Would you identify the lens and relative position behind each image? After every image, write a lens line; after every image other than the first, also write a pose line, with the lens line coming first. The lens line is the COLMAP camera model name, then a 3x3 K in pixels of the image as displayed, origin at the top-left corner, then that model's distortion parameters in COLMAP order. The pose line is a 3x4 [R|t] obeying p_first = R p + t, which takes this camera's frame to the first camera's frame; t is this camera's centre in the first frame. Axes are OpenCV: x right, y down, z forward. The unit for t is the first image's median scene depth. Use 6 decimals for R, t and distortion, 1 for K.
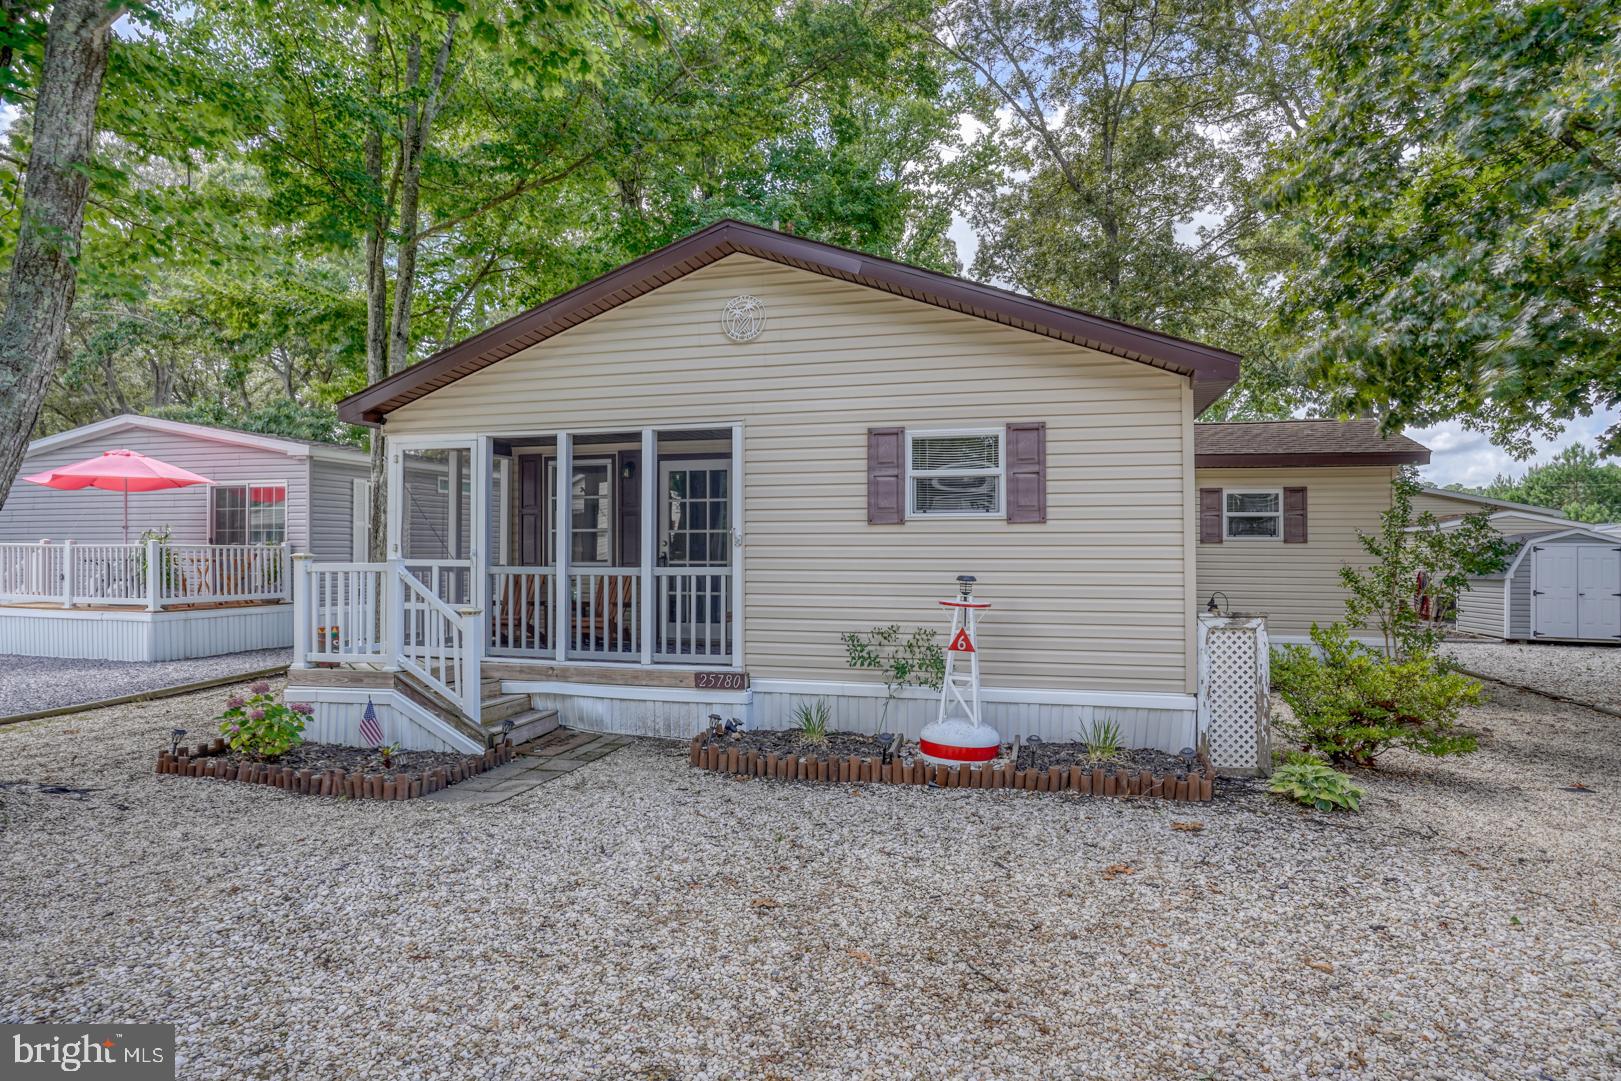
lens RADIAL K [[838.8, 0, 810.5], [0, 838.8, 540.5], [0, 0, 1]] dist [-0.059723, 0.035966]
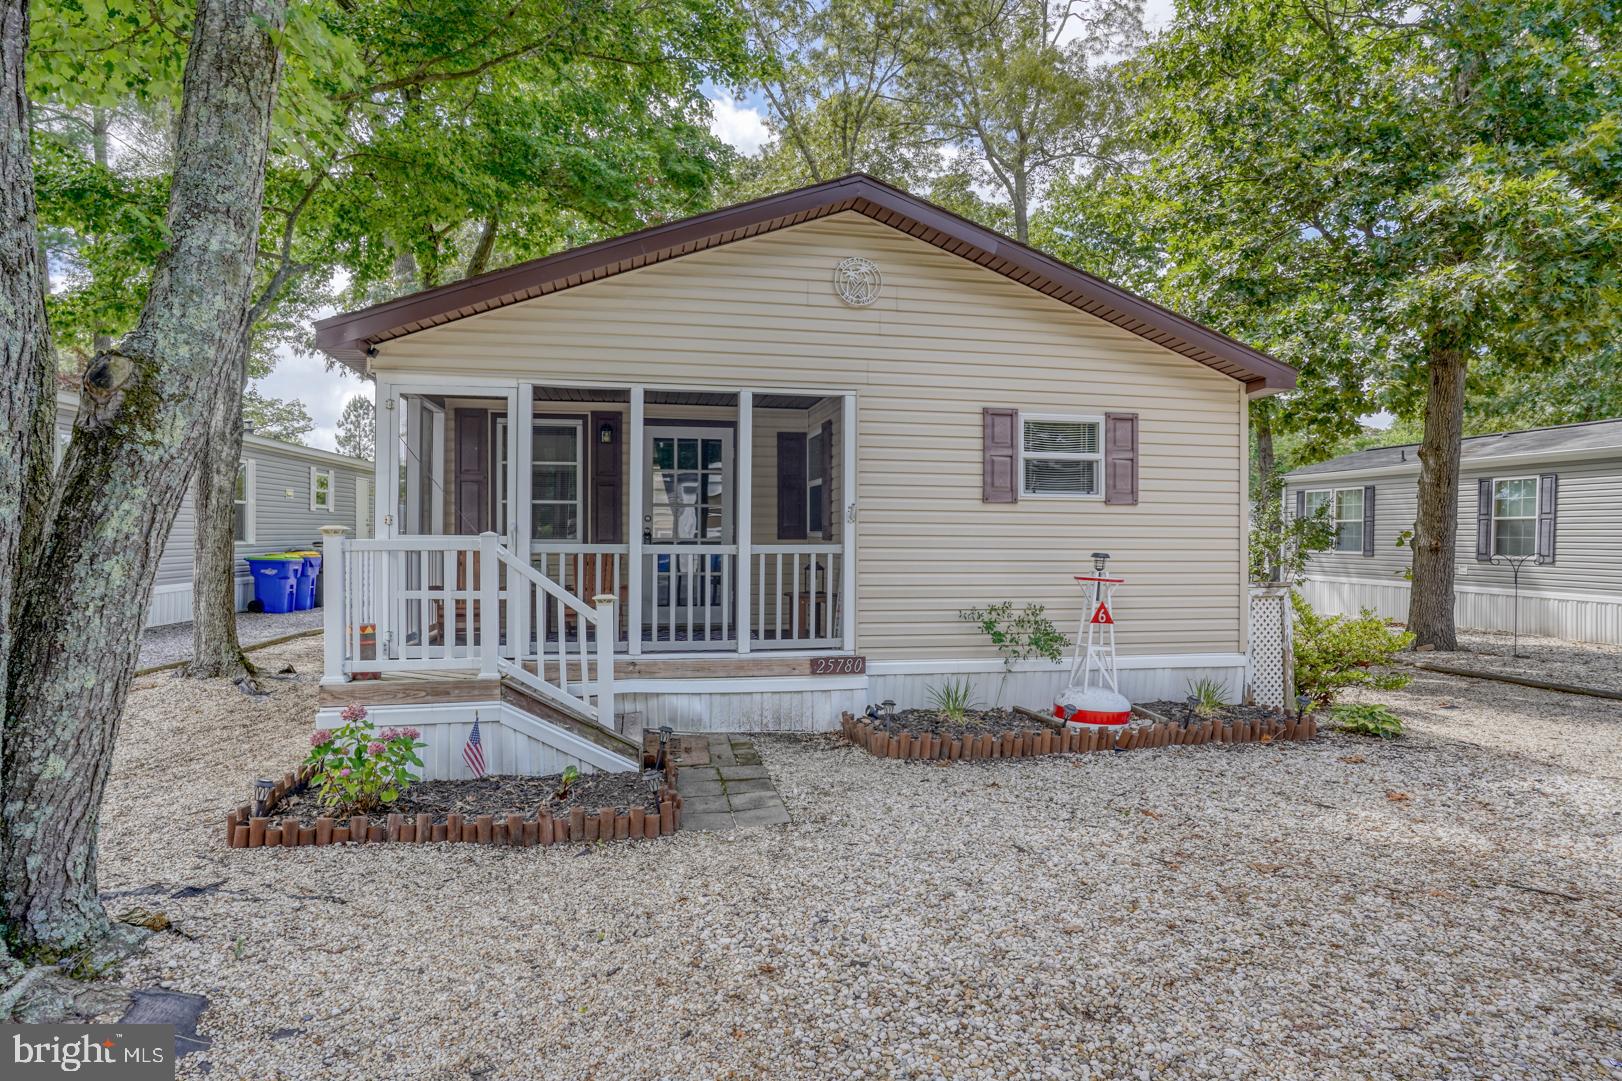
lens RADIAL K [[839.3, 0, 811.0], [0, 839.3, 540.5], [0, 0, 1]] dist [-0.059723, 0.035966]
pose [[0.913506, 0.002928, 0.406815, -0.546947], [-0.013531, 0.999640, 0.023188, 0.005695], [-0.406600, -0.026687, 0.913216, 0.164349]]
